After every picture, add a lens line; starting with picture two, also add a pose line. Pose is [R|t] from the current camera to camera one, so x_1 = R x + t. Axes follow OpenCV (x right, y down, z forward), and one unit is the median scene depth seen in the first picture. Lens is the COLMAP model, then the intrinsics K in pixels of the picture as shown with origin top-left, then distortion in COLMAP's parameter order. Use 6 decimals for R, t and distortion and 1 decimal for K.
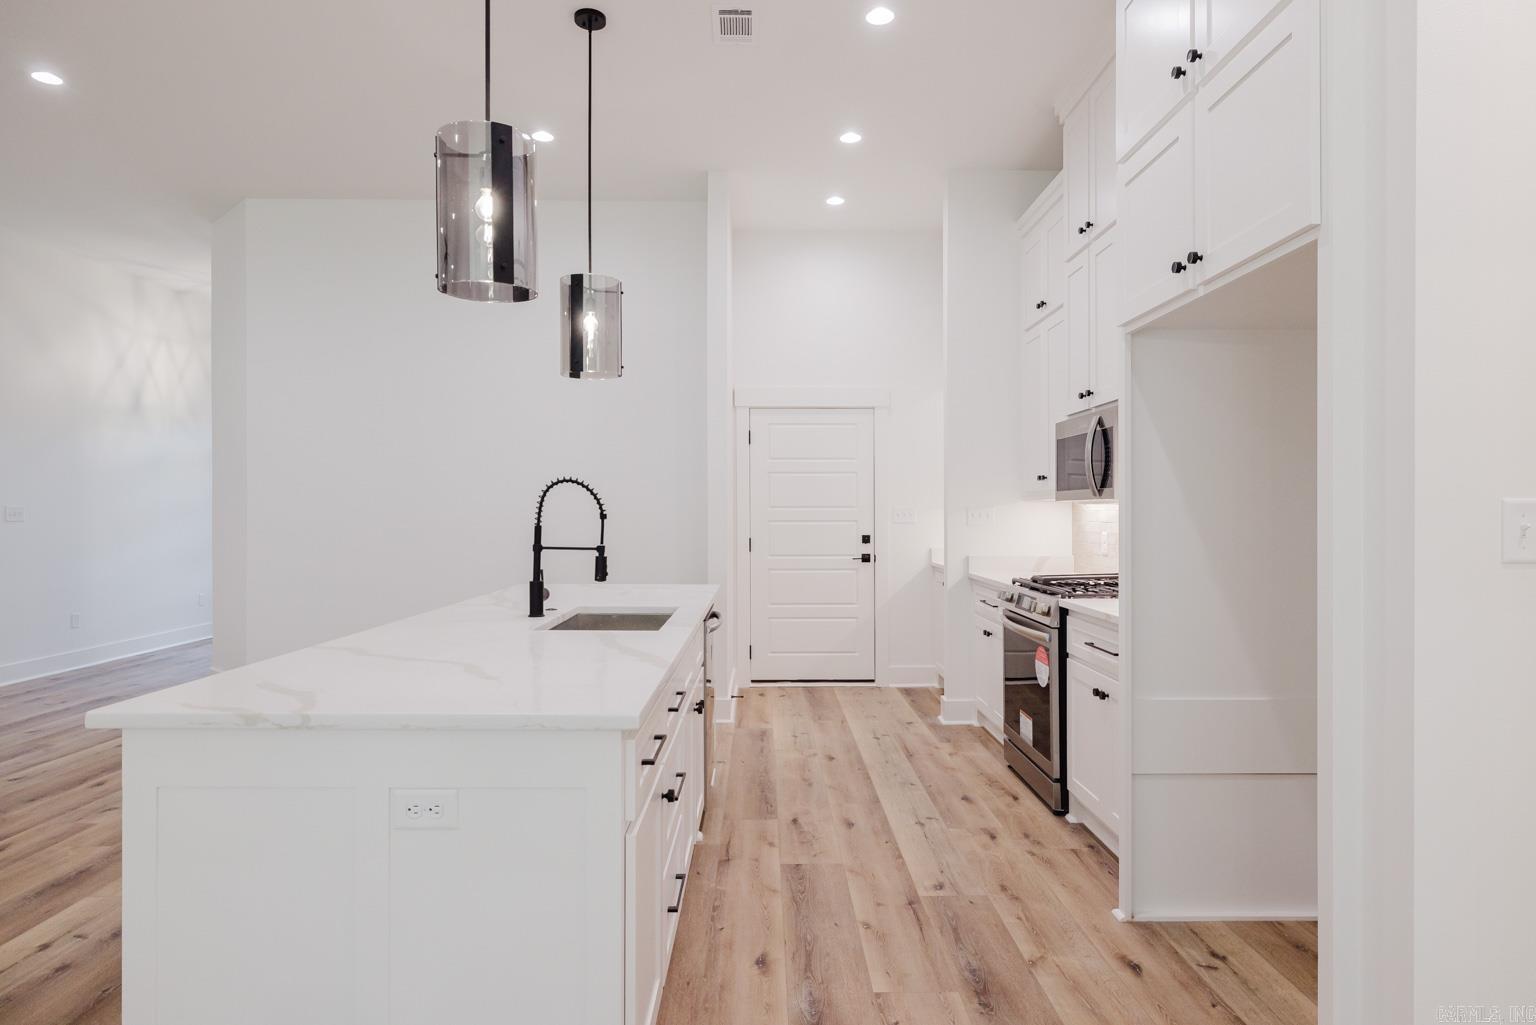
lens RADIAL K [[885.6, 0, 782.0], [0, 885.6, 510.0], [0, 0, 1]] dist [0.001367, 0.001405]
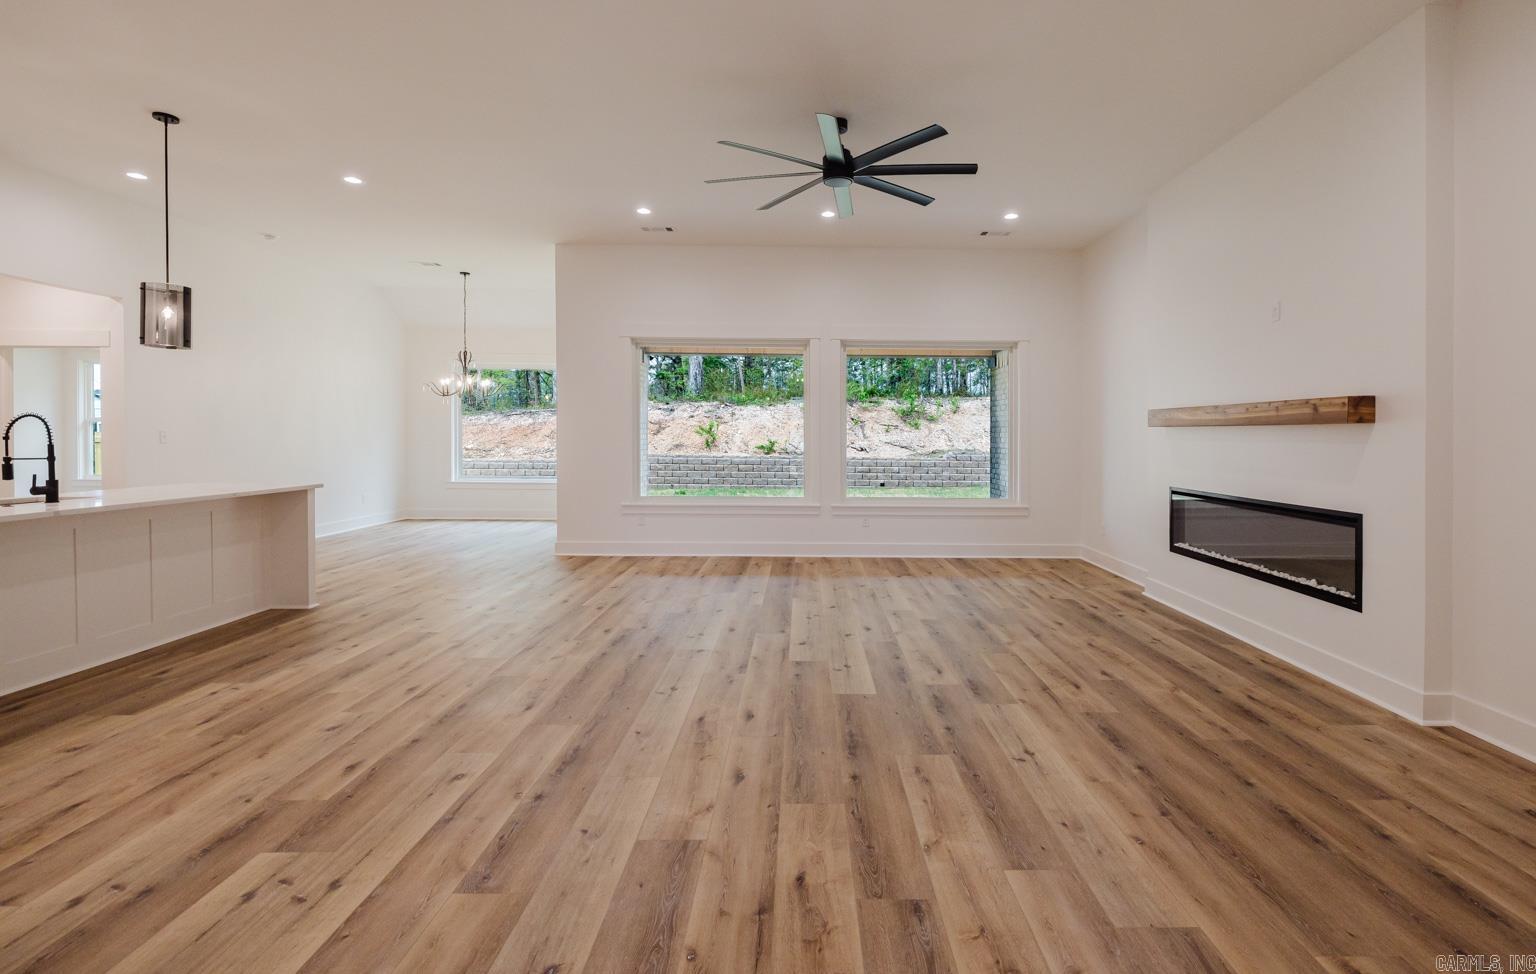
lens RADIAL K [[680.0, 0, 812.9], [0, 680.0, 446.5], [0, 0, 1]] dist [-0.003056, 0.001195]
pose [[-0.999940, -0.010845, -0.001267, -1.427863], [-0.010865, 0.999803, 0.016635, -0.011422], [0.001086, 0.016648, -0.999861, 1.944251]]
